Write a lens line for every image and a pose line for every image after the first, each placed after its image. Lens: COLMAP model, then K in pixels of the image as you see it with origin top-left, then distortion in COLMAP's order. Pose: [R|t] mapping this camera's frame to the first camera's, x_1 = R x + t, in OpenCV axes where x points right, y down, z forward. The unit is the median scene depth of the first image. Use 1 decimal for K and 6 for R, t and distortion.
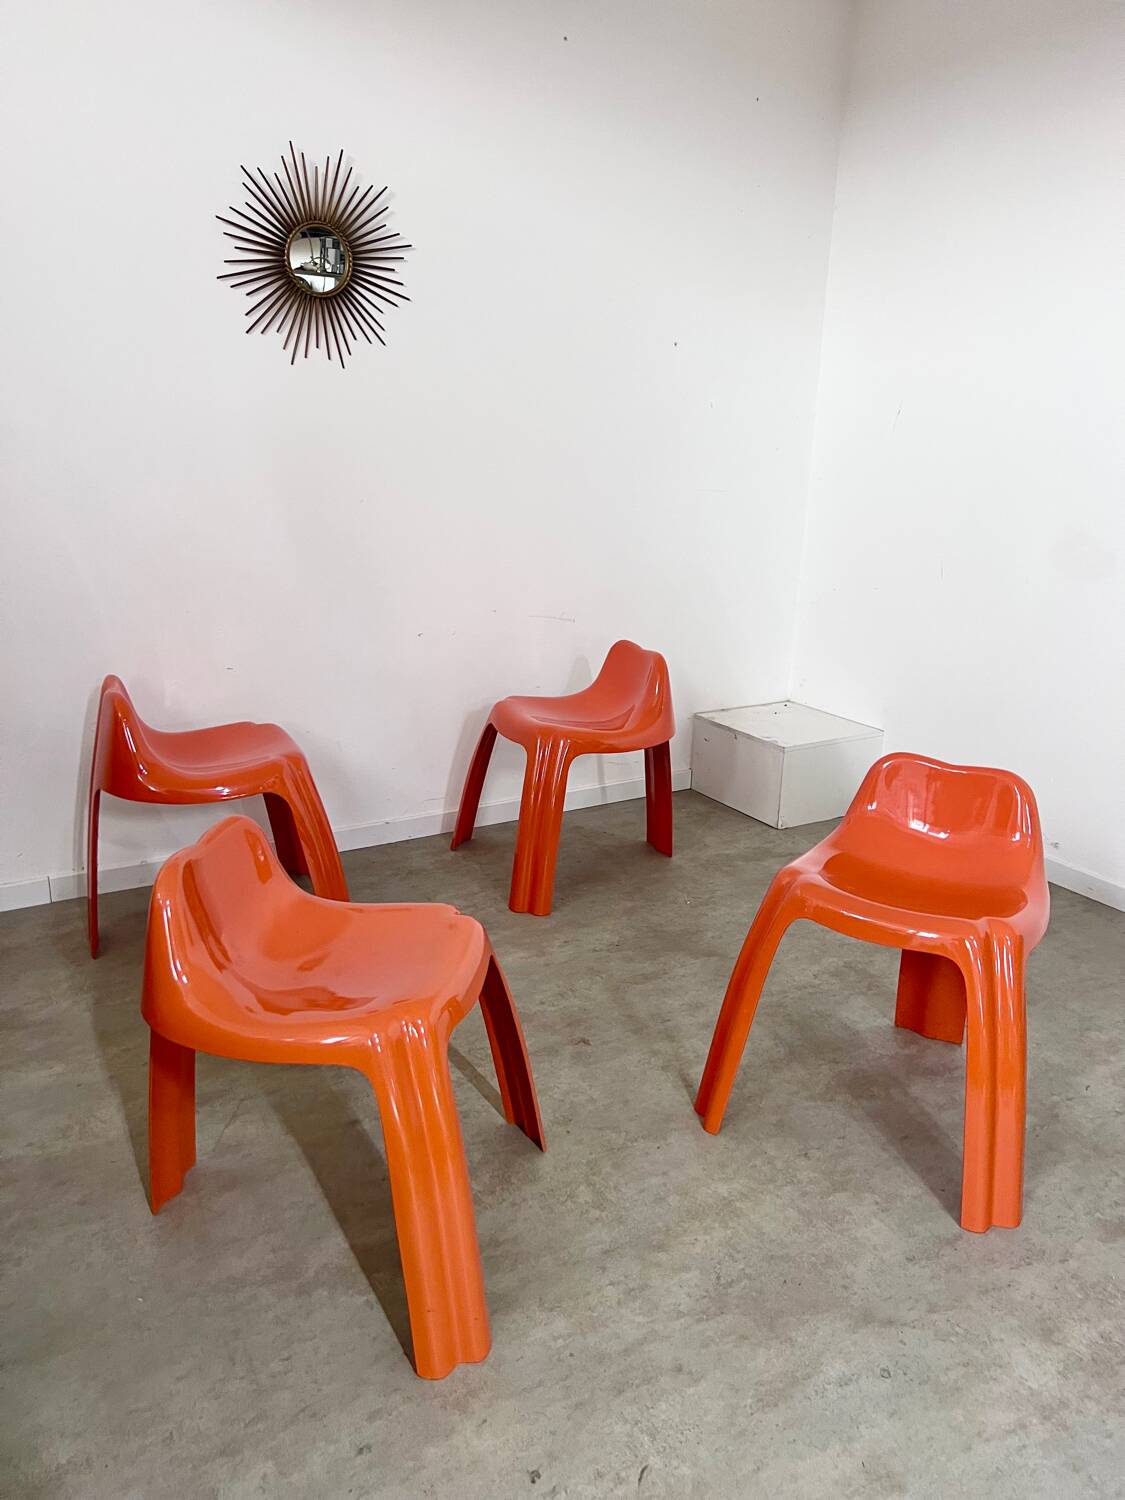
lens RADIAL K [[1123.7, 0, 550.2], [0, 1123.7, 748.0], [0, 0, 1]] dist [0.032263, -0.044295]
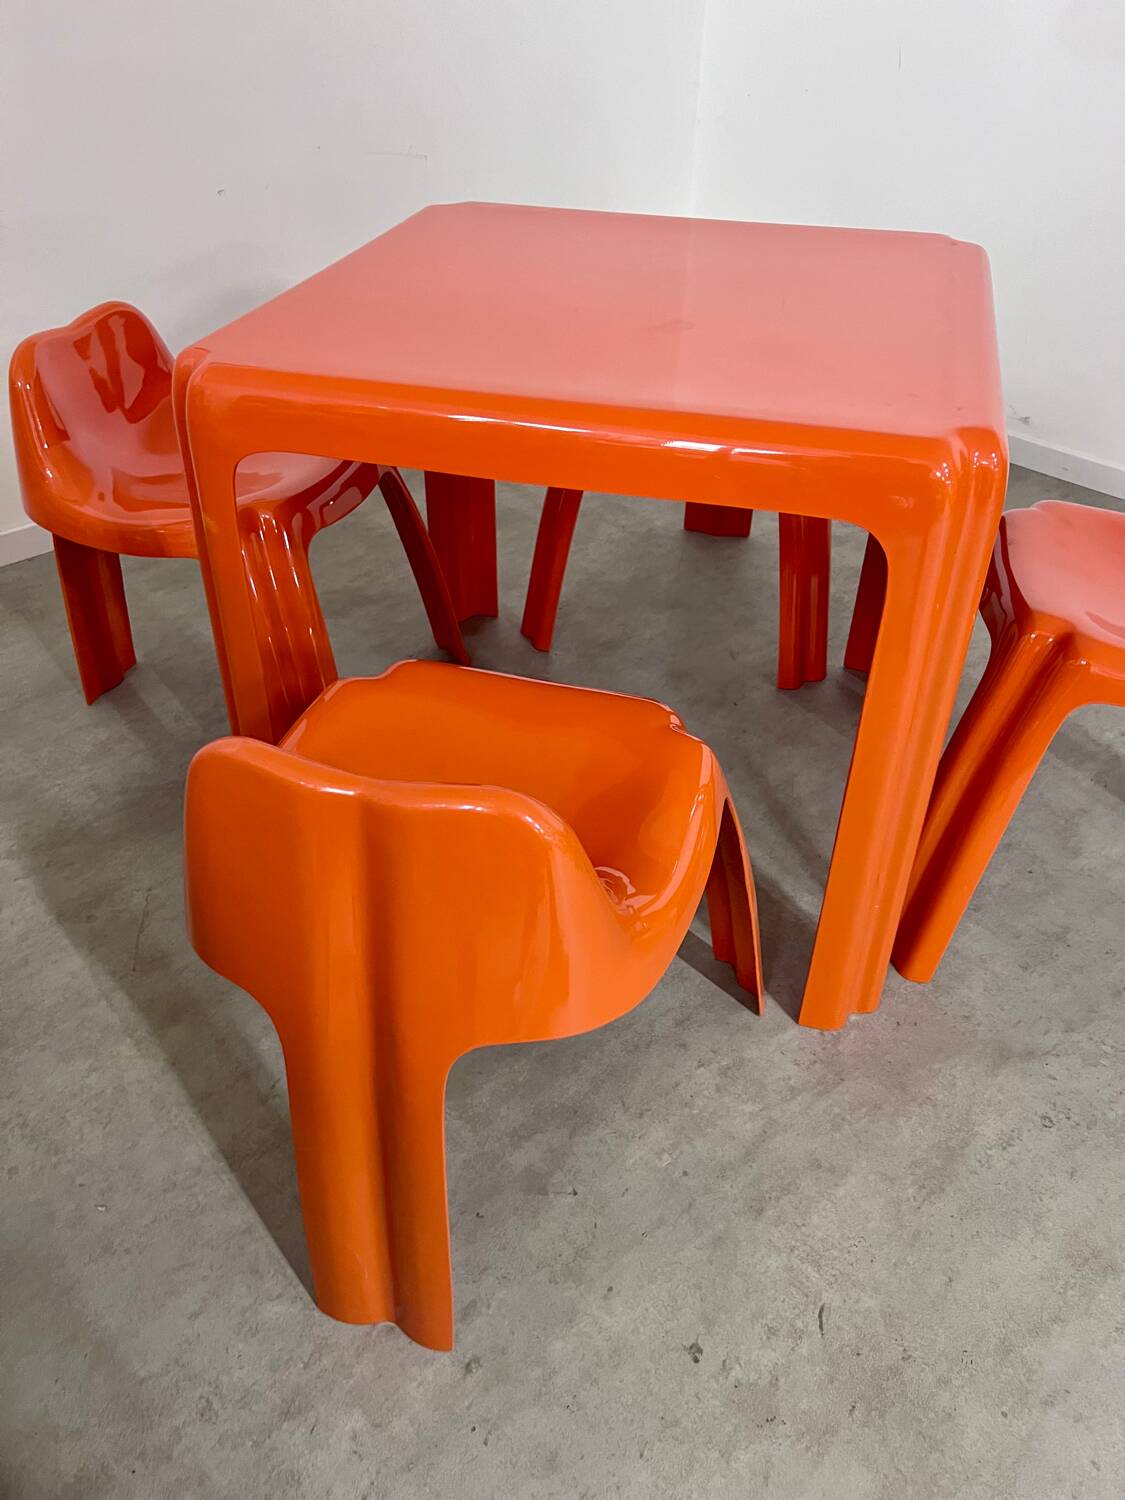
lens RADIAL K [[1123.7, 0, 553.0], [0, 1123.7, 772.4], [0, 0, 1]] dist [0.032263, -0.044295]
pose [[0.977791, -0.142510, 0.153674, -0.135045], [0.075622, 0.923743, 0.375473, -0.028091], [-0.195464, -0.355513, 0.914005, 0.338700]]
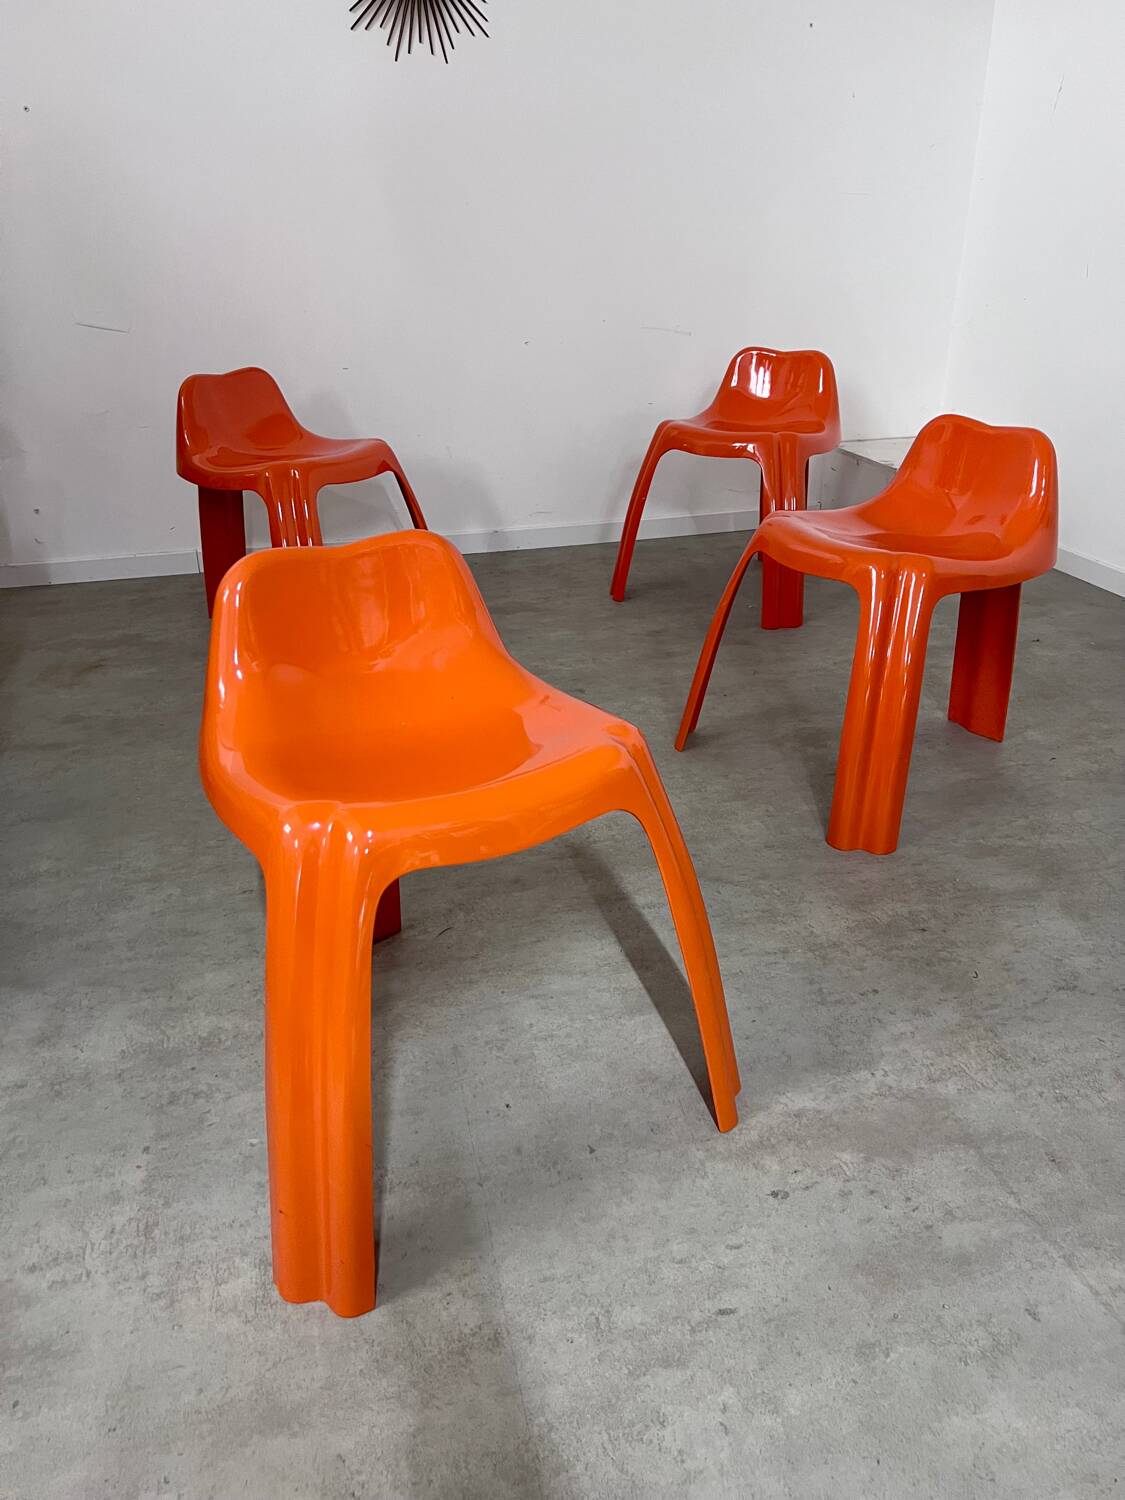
lens RADIAL K [[1123.7, 0, 549.0], [0, 1123.7, 749.1], [0, 0, 1]] dist [0.032263, -0.044295]
pose [[0.962275, 0.084330, -0.258680, 0.379818], [-0.043922, 0.986431, 0.158192, 0.191913], [0.268510, -0.140862, 0.952922, -0.082482]]
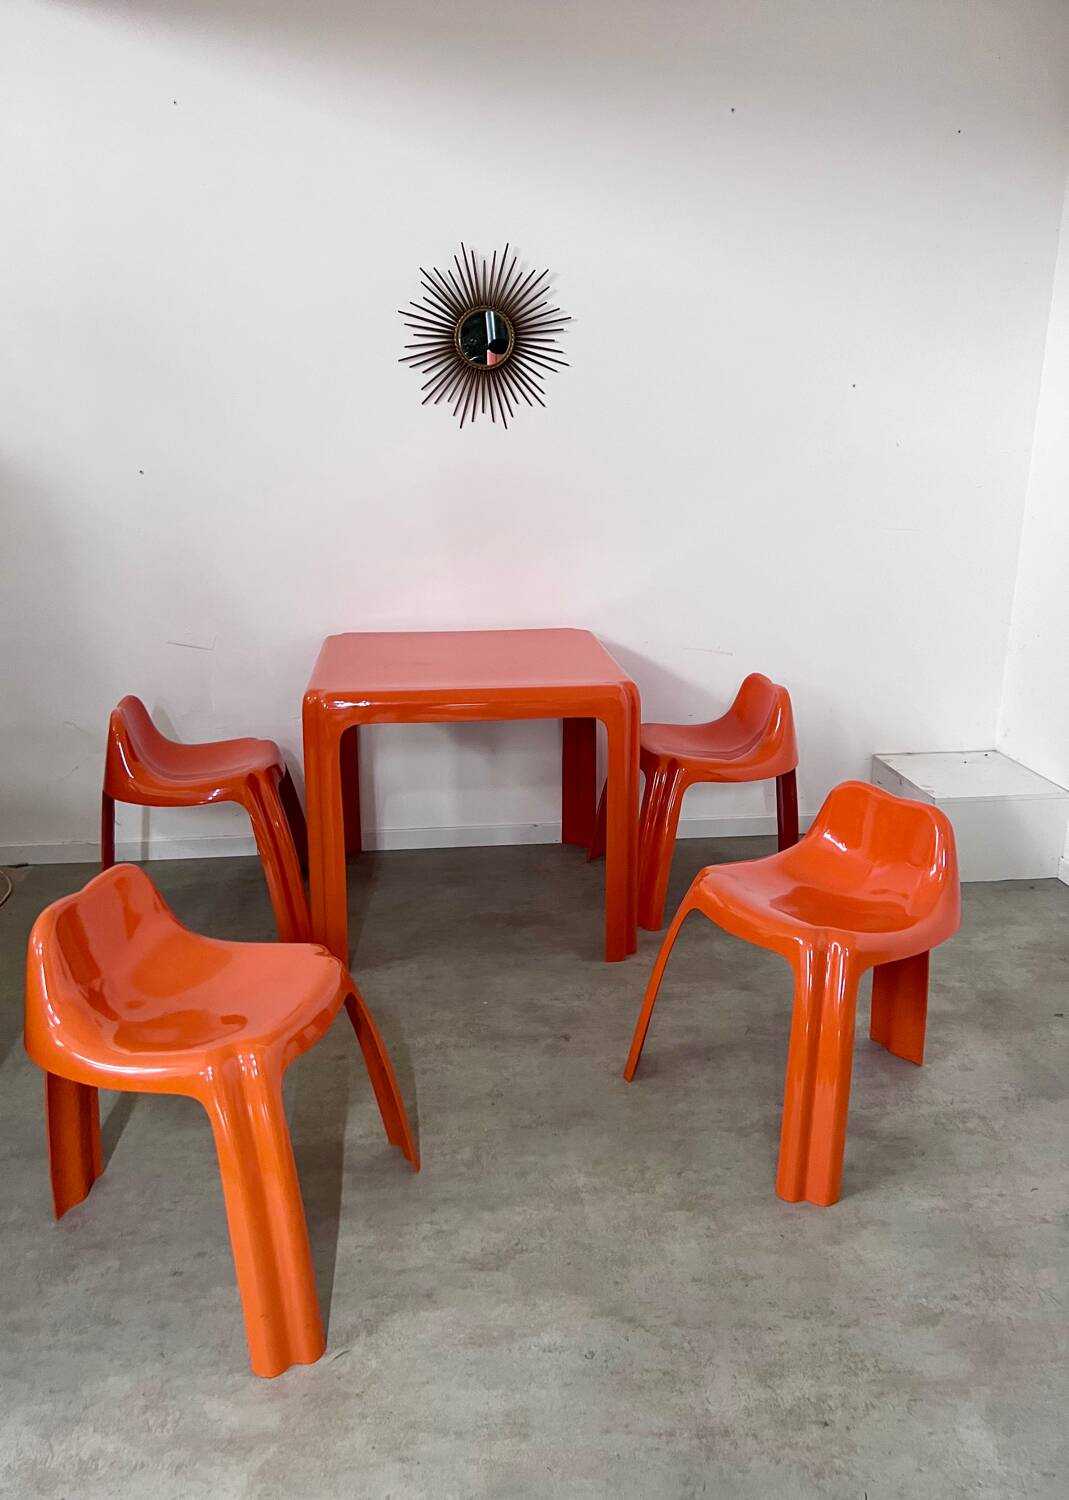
lens RADIAL K [[1124.7, 0, 500.3], [0, 1124.7, 739.7], [0, 0, 1]] dist [0.023636, -0.032393]
pose [[0.900947, 0.087123, -0.425092, 0.550304], [-0.092331, 0.995693, 0.008381, -0.047497], [0.423992, 0.031699, 0.905111, -0.060079]]
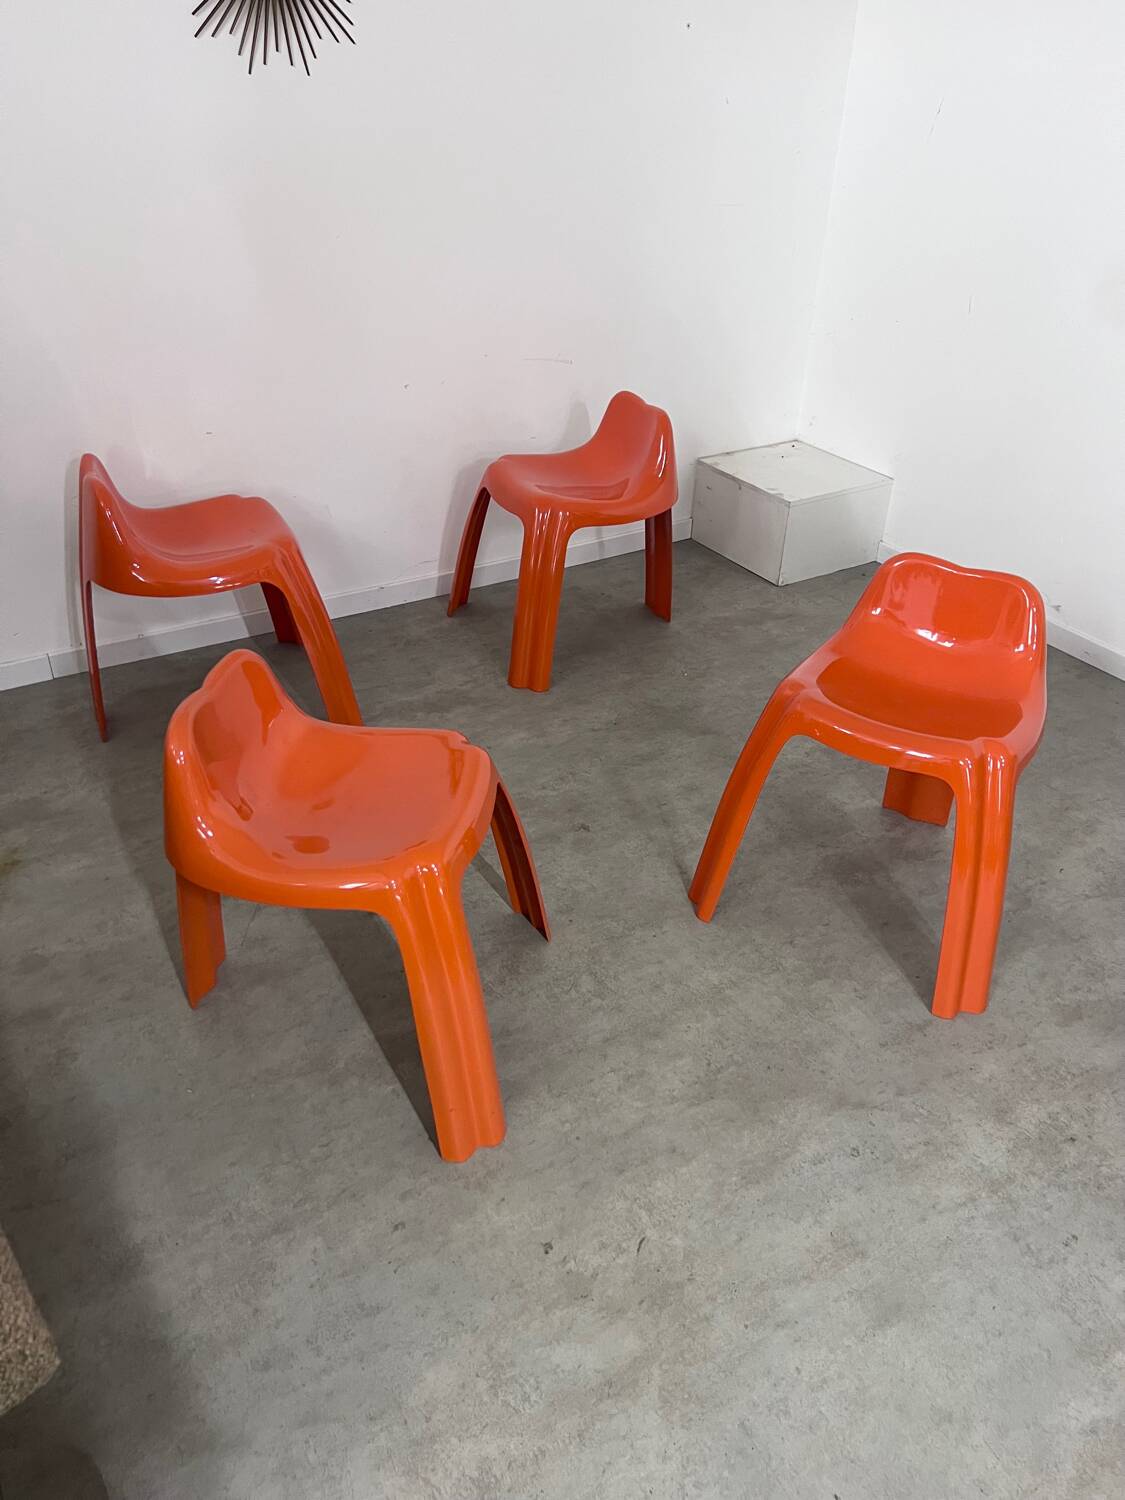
lens RADIAL K [[1123.7, 0, 541.7], [0, 1123.7, 753.9], [0, 0, 1]] dist [0.032263, -0.044295]
pose [[0.999972, -0.007421, 0.001073, -0.013491], [0.006822, 0.959759, 0.280743, -0.129126], [-0.003113, -0.280728, 0.959782, 0.022911]]
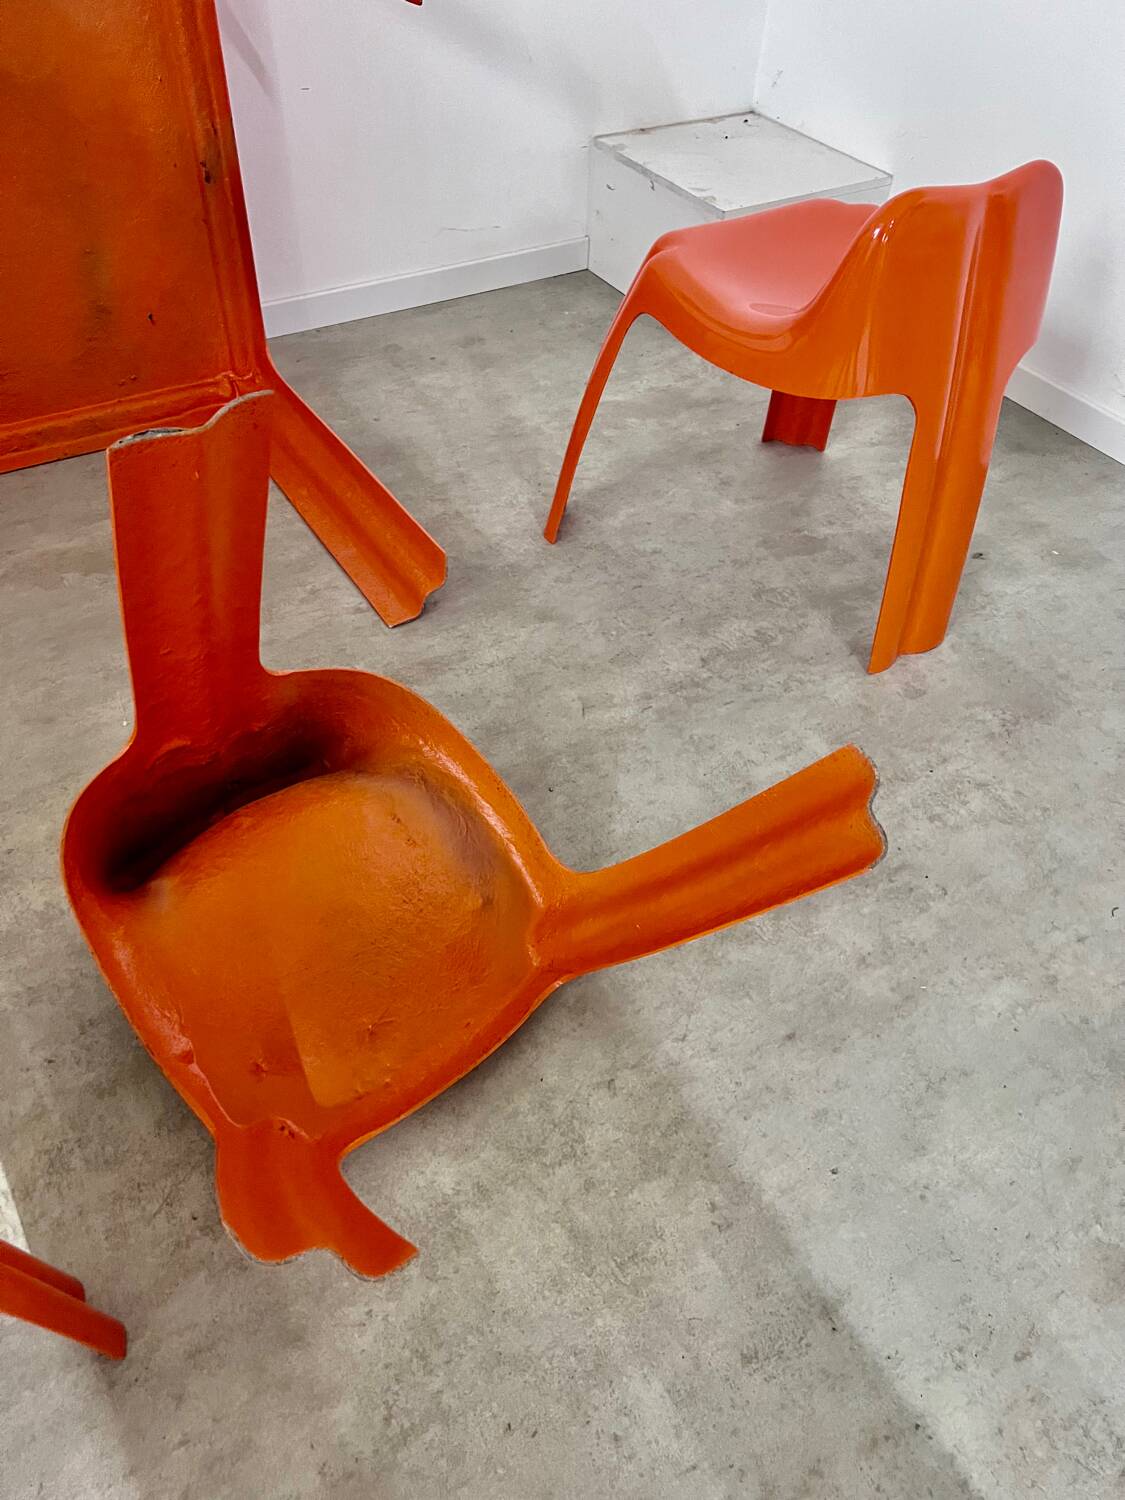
lens RADIAL K [[1123.7, 0, 547.0], [0, 1123.7, 760.0], [0, 0, 1]] dist [0.032263, -0.044295]
pose [[0.999899, 0.001889, 0.014069, 0.207372], [-0.008477, 0.874439, 0.485061, -0.070334], [-0.011386, -0.485132, 0.874367, 0.645976]]
